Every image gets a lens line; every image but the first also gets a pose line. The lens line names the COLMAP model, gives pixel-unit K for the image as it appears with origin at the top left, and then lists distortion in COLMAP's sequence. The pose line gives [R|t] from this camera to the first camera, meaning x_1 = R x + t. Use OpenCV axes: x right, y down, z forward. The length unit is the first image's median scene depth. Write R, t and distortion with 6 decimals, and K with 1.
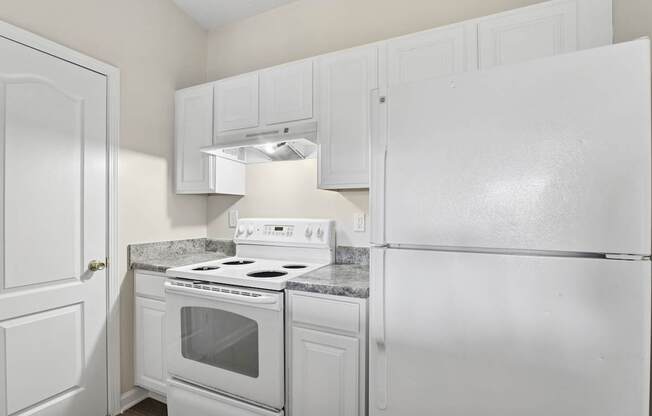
lens RADIAL K [[305.3, 0, 325.4], [0, 305.3, 207.9], [0, 0, 1]] dist [-0.006697, -0.000069]
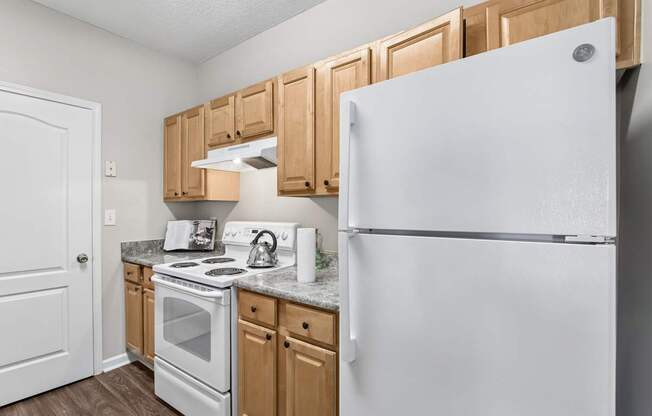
lens RADIAL K [[305.3, 0, 323.7], [0, 305.3, 208.5], [0, 0, 1]] dist [-0.006697, -0.000069]
pose [[0.979507, -0.000596, -0.201411, 0.388878], [-0.000443, 0.999987, -0.005113, -0.012212], [0.201412, 0.005097, 0.979493, -0.036711]]
